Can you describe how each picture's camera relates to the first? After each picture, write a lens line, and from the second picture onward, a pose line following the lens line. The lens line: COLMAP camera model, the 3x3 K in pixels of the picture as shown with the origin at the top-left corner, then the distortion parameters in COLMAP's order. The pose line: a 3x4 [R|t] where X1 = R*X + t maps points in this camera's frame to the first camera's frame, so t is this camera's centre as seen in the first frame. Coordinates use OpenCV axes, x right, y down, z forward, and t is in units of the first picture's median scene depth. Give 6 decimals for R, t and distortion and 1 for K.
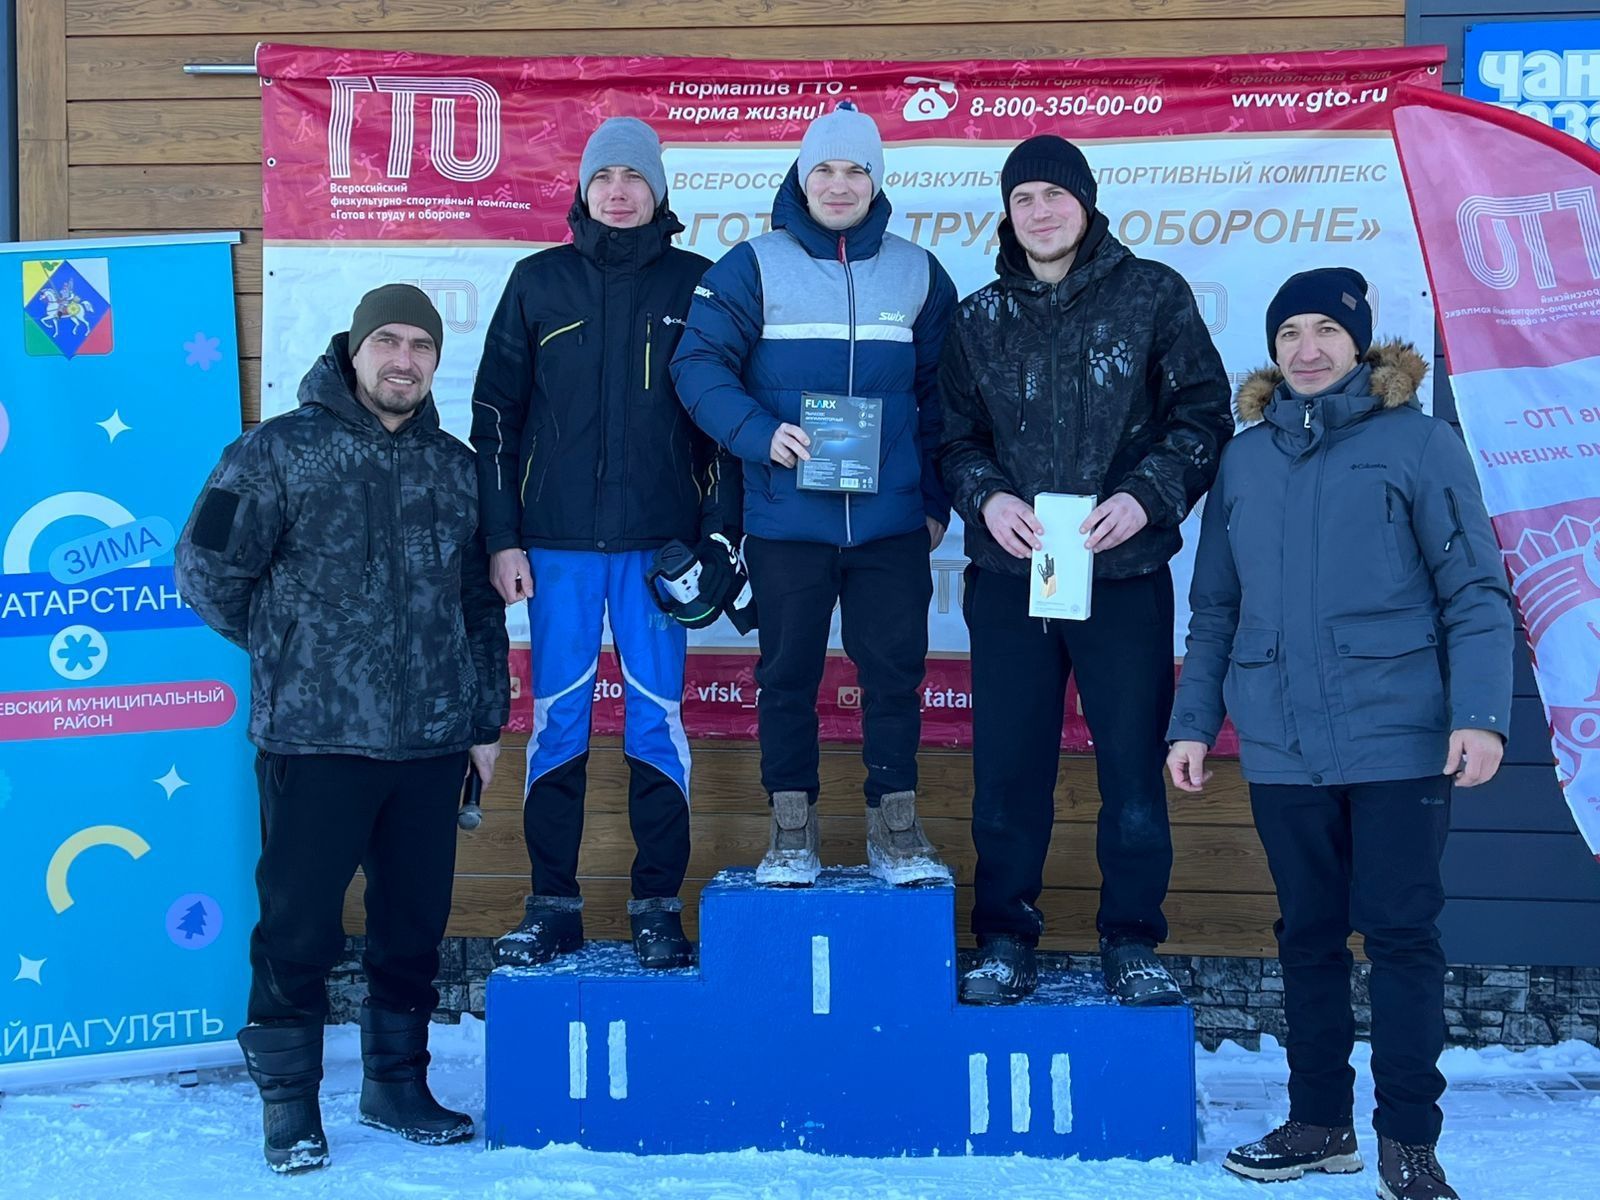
lens RADIAL K [[1993.4, 0, 800.0], [0, 1993.4, 600.0], [0, 0, 1]] dist [0.029557, -0.089775]
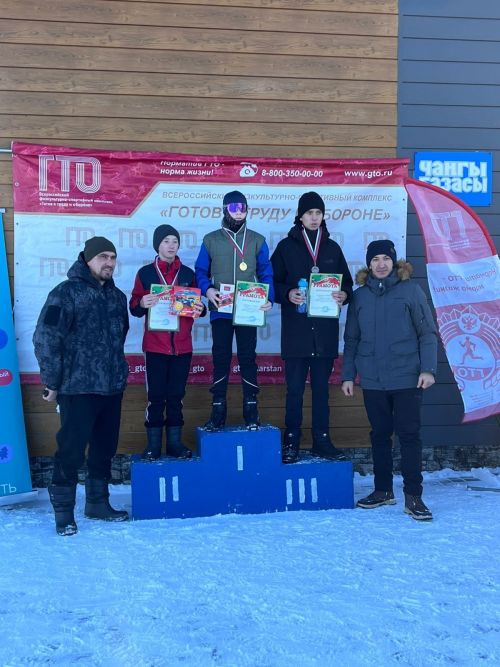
lens RADIAL K [[882.8, 0, 249.7], [0, 882.8, 352.4], [0, 0, 1]] dist [0.016824, -0.080069]
pose [[0.970972, -0.023631, 0.238023, -0.255604], [0.012262, 0.998717, 0.049134, -0.041467], [-0.238878, -0.044789, 0.970016, -0.301135]]
